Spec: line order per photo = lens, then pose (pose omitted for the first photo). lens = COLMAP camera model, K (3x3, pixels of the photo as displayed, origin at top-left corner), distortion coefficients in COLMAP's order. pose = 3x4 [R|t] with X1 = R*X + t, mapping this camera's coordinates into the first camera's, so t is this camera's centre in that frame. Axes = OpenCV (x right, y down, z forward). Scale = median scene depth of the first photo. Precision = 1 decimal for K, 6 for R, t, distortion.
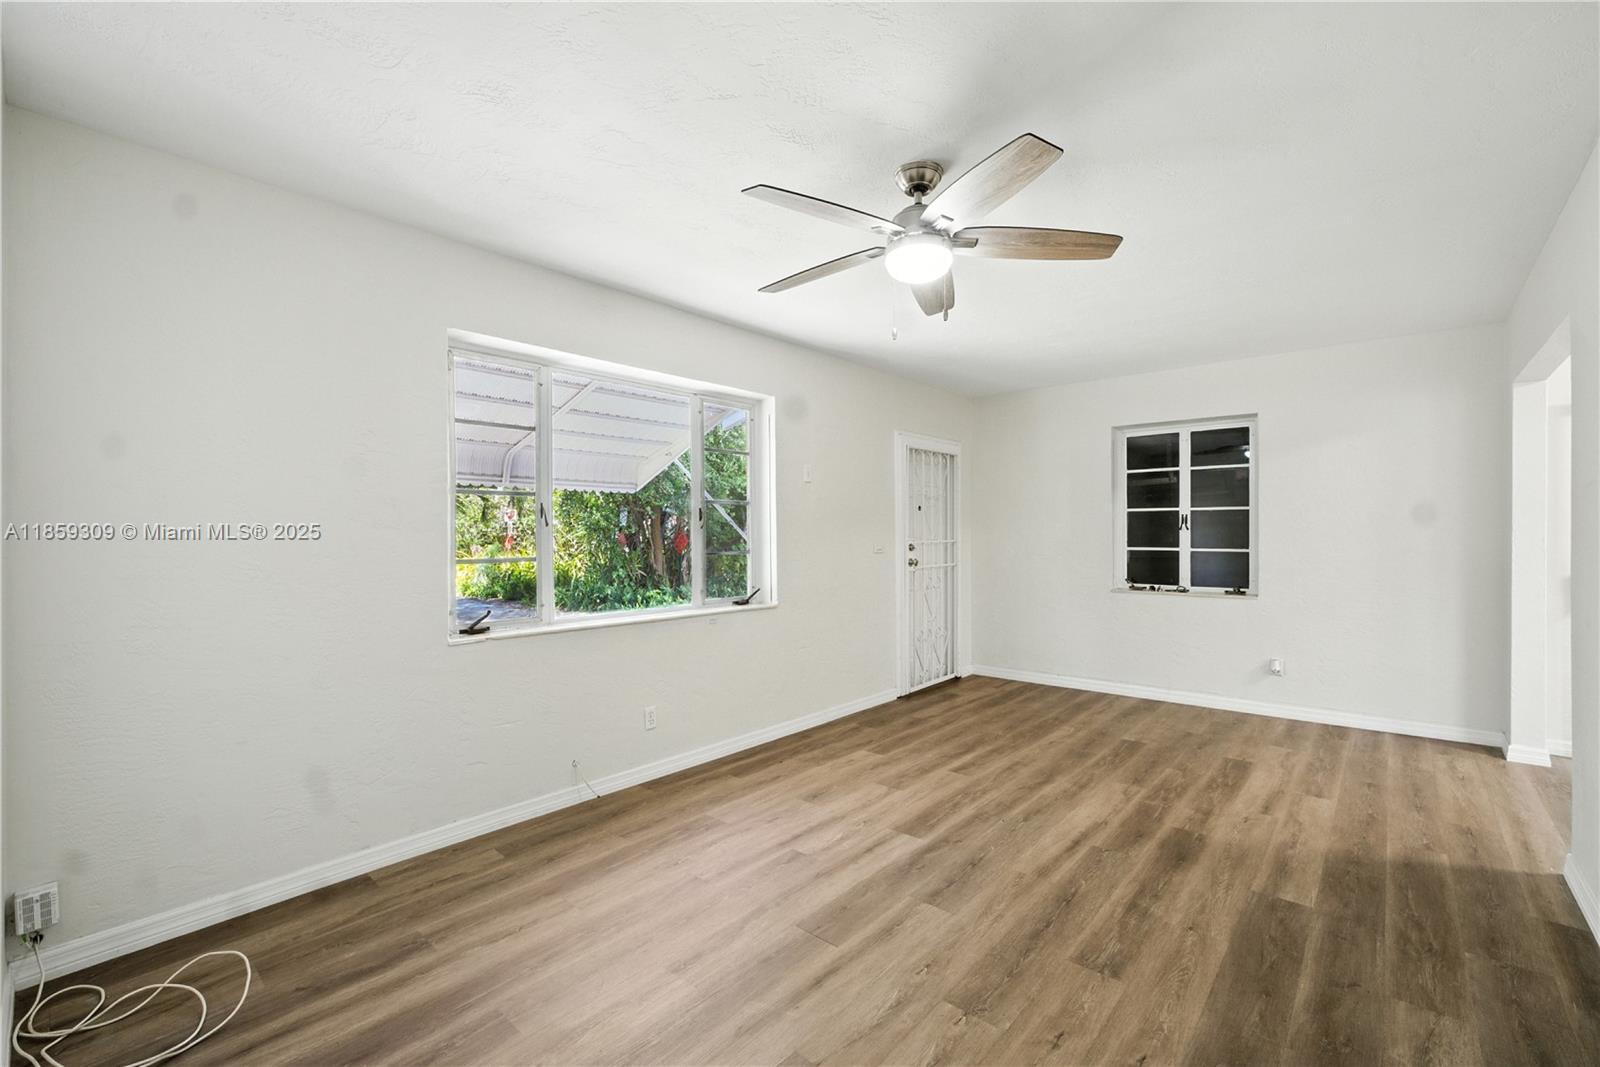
lens RADIAL K [[667.5, 0, 800.0], [0, 667.5, 533.5], [0, 0, 1]] dist [0.000239, -0.000189]
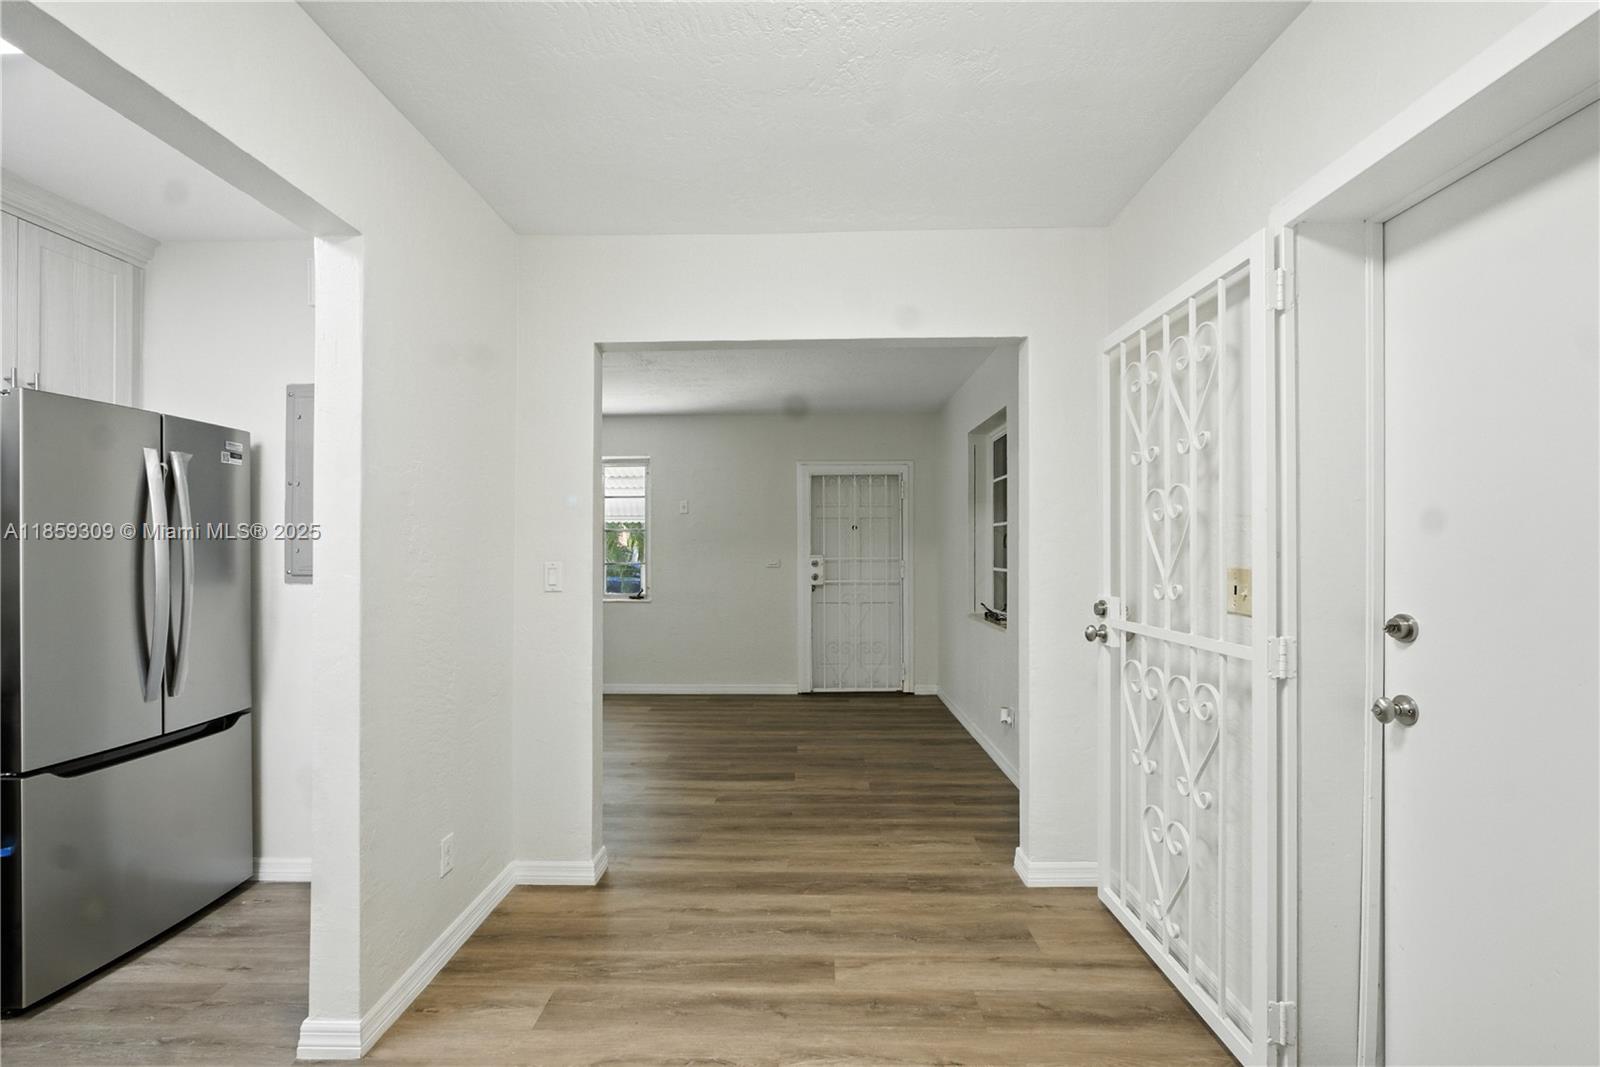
lens RADIAL K [[681.9, 0, 800.0], [0, 681.9, 533.5], [0, 0, 1]] dist [-0.013364, 0.006348]
pose [[0.660042, -0.004317, -0.751216, 1.277051], [-0.001276, 0.999976, -0.006867, -0.027797], [0.751228, 0.005491, 0.660020, 0.266288]]
